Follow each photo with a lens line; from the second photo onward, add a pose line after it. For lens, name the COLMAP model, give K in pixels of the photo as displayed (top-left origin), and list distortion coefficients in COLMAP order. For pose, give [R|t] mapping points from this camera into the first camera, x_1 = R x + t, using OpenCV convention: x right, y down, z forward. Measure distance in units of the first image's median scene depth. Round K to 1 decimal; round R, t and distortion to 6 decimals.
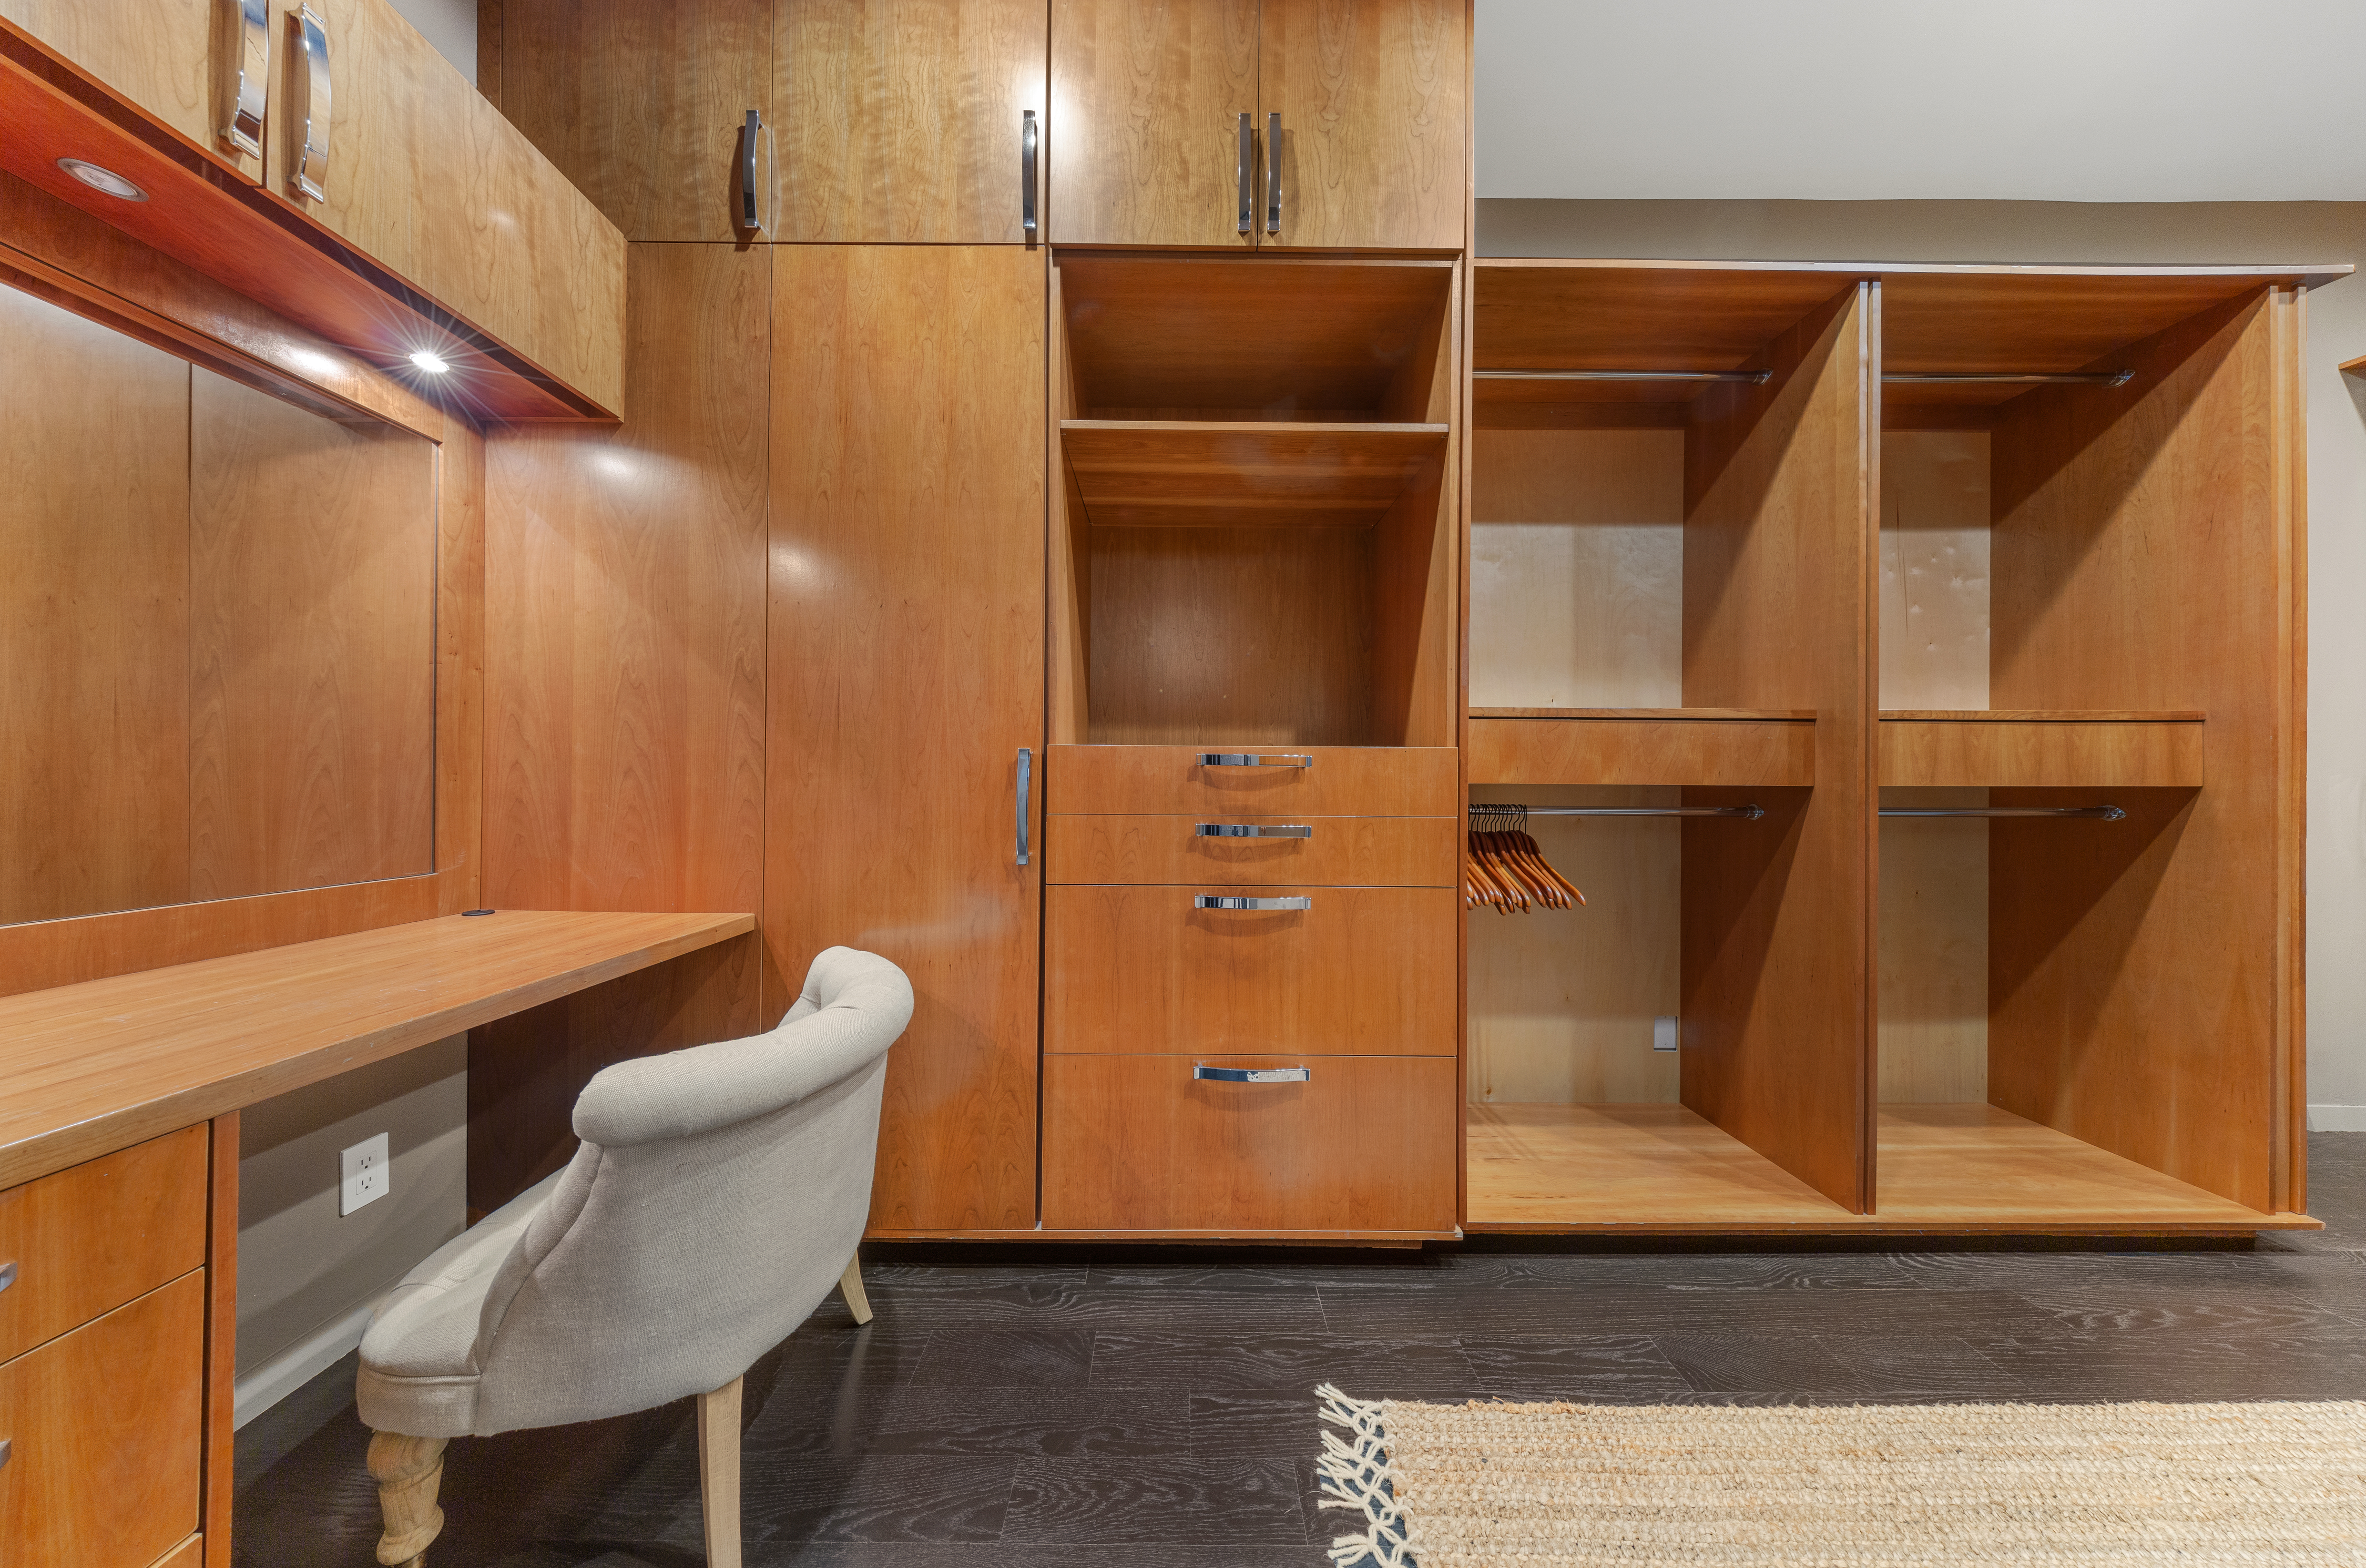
lens RADIAL K [[701.2, 0, 1186.2], [0, 701.2, 778.2], [0, 0, 1]] dist [-0.000365, 0.000026]
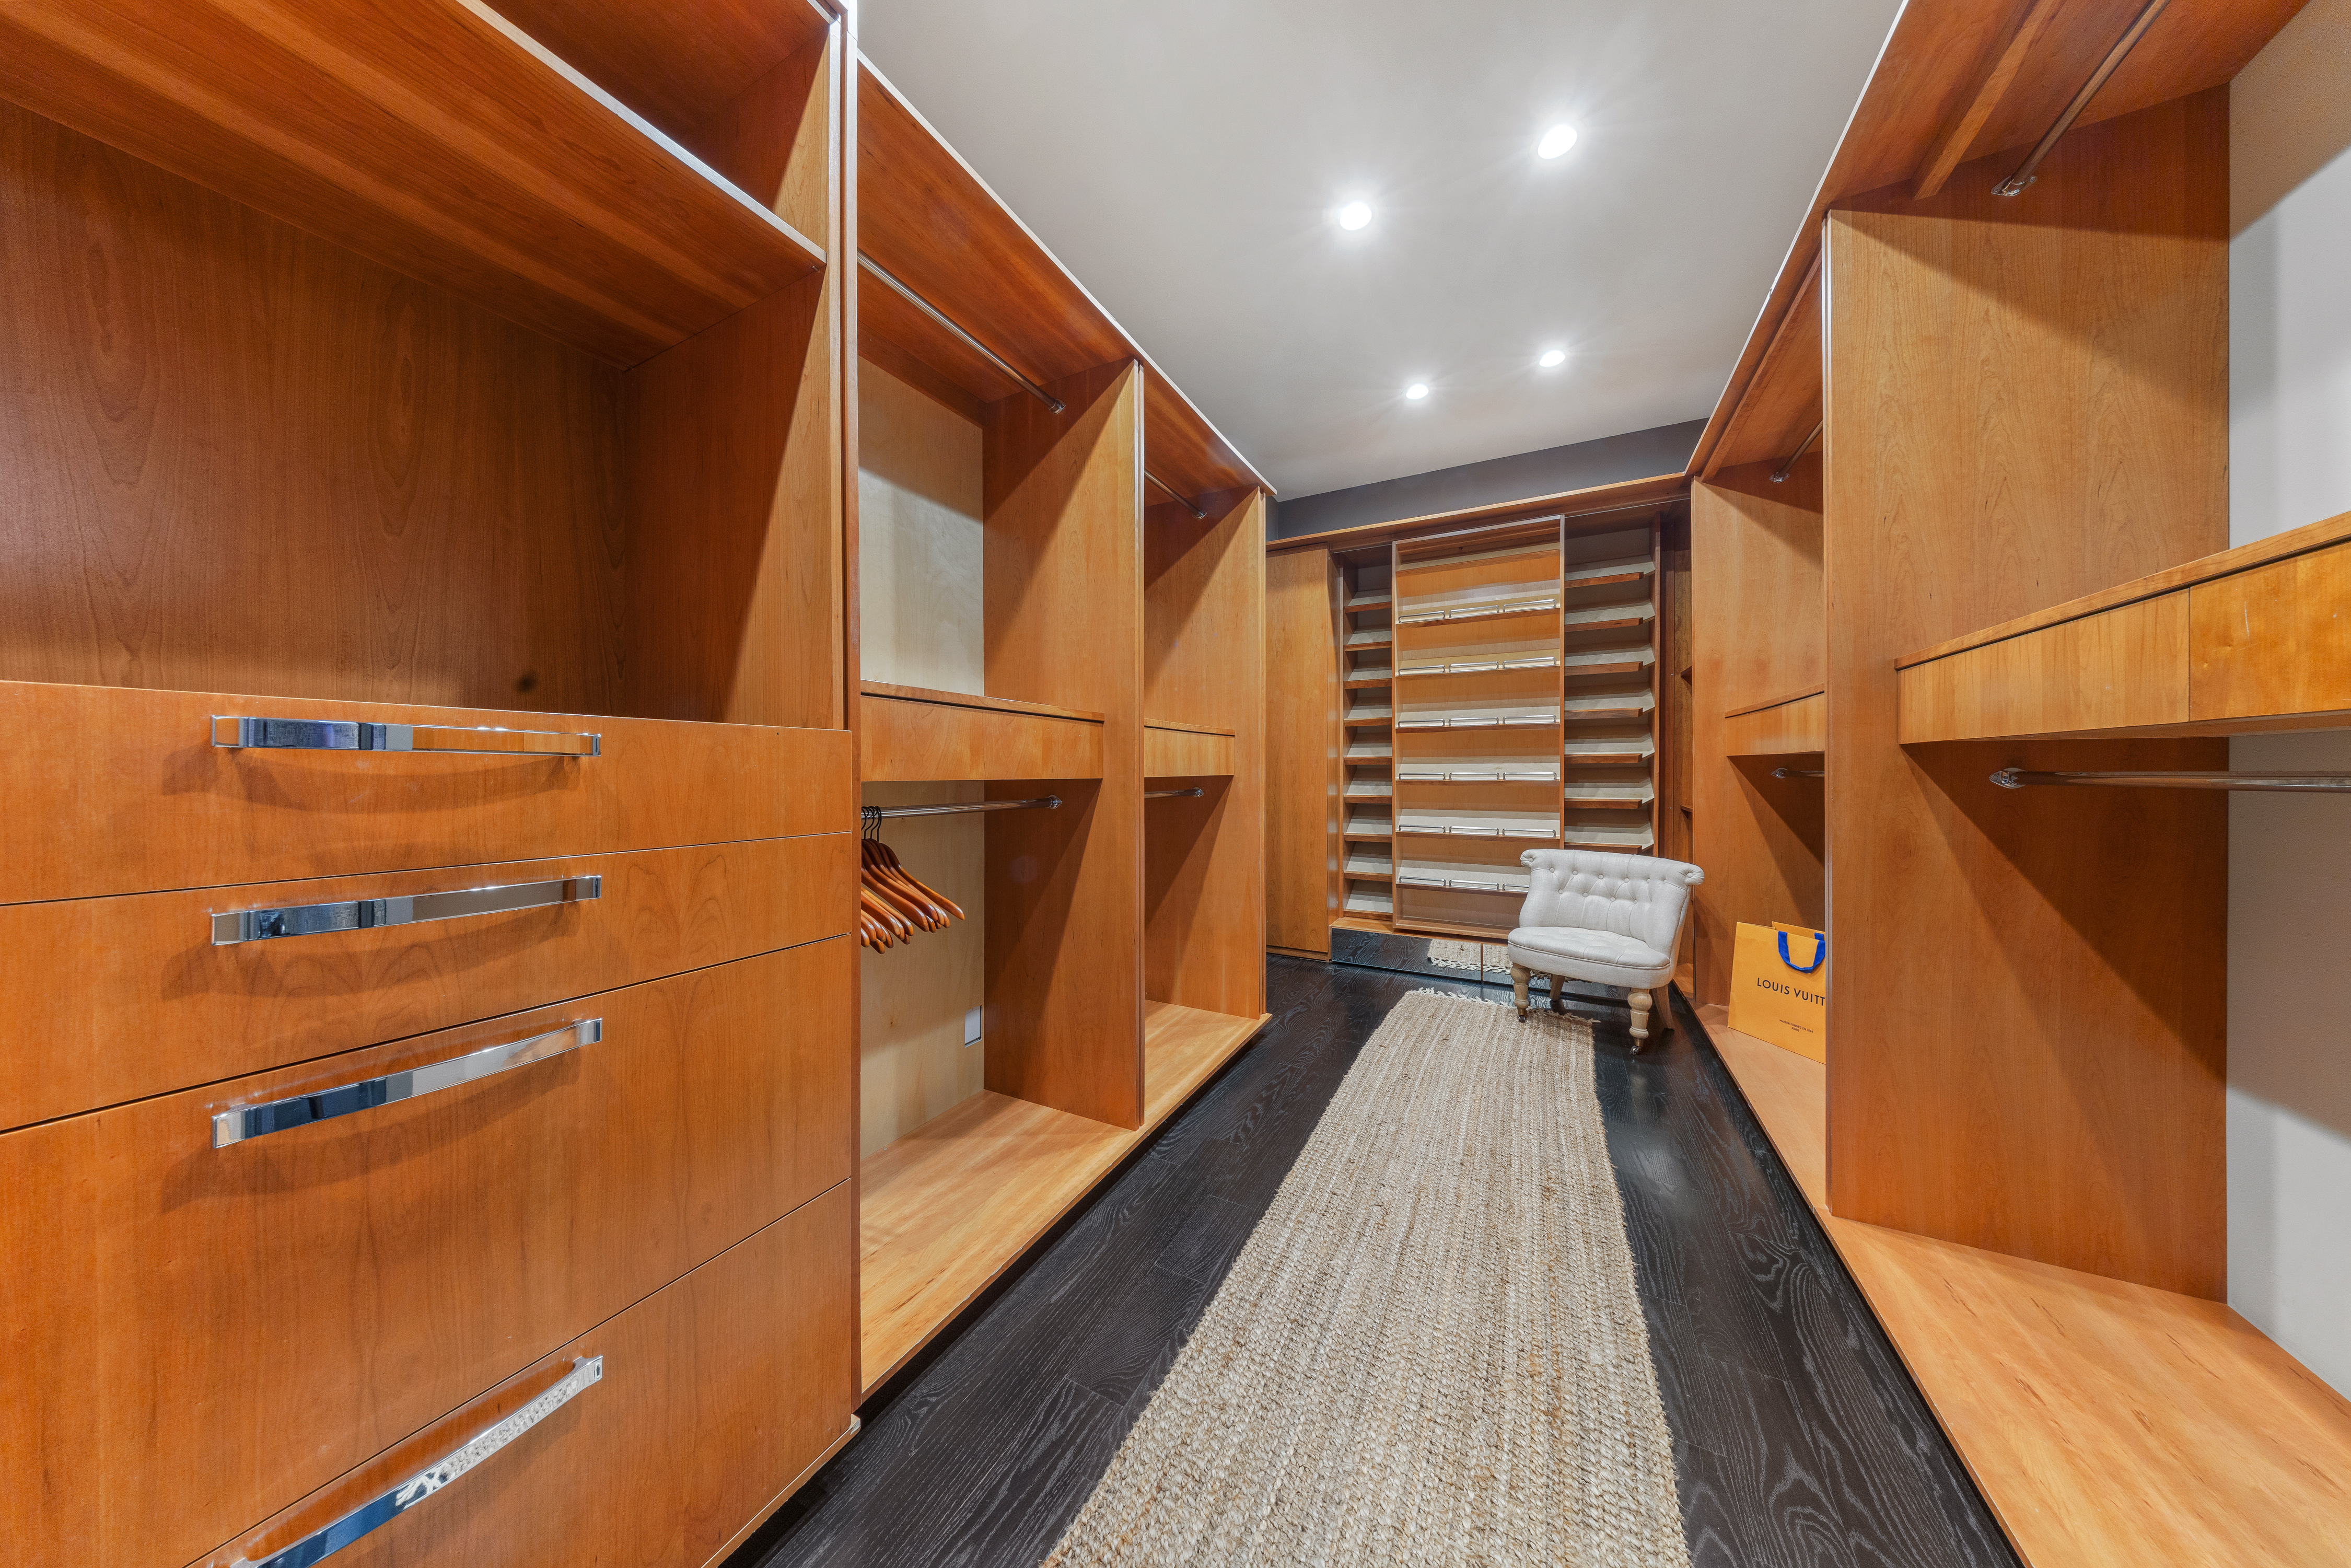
lens RADIAL K [[686.1, 0, 1171.1], [0, 686.1, 774.6], [0, 0, 1]] dist [0.013275, -0.003620]
pose [[0.478665, -0.010440, 0.877935, -0.053311], [0.003305, 0.999944, 0.010088, -0.006182], [-0.877991, -0.001927, 0.478673, 0.354303]]
